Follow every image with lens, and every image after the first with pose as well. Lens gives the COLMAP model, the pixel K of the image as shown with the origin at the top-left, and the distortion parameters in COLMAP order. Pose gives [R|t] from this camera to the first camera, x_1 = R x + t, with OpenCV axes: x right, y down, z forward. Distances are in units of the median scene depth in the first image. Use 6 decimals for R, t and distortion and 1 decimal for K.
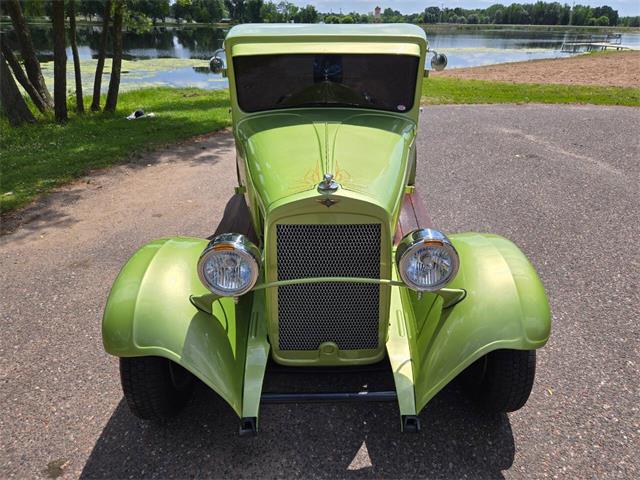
lens RADIAL K [[439.4, 0, 307.0], [0, 439.4, 241.9], [0, 0, 1]] dist [0.072127, -0.057599]
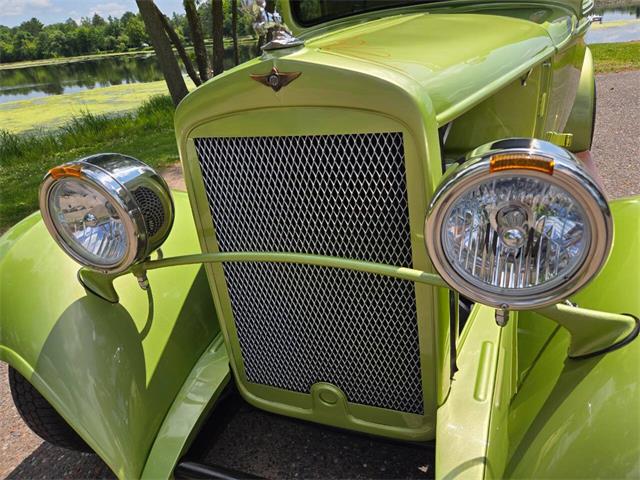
lens RADIAL K [[438.3, 0, 320.0], [0, 438.3, 240.0], [0, 0, 1]] dist [0.079168, -0.067475]
pose [[0.940166, 0.071783, -0.333069, 0.215428], [-0.074377, 0.997218, 0.004975, 0.057318], [0.332499, 0.020095, 0.942889, 0.524352]]
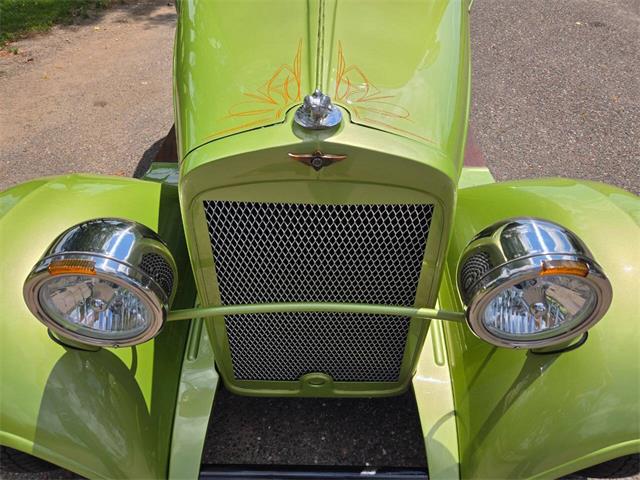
lens RADIAL K [[439.4, 0, 307.0], [0, 439.4, 241.9], [0, 0, 1]] dist [0.072127, -0.057599]
pose [[0.999898, 0.013113, 0.005640, 0.032501], [-0.014154, 0.962041, 0.272538, -0.112241], [-0.001853, -0.272590, 0.962128, 0.497234]]
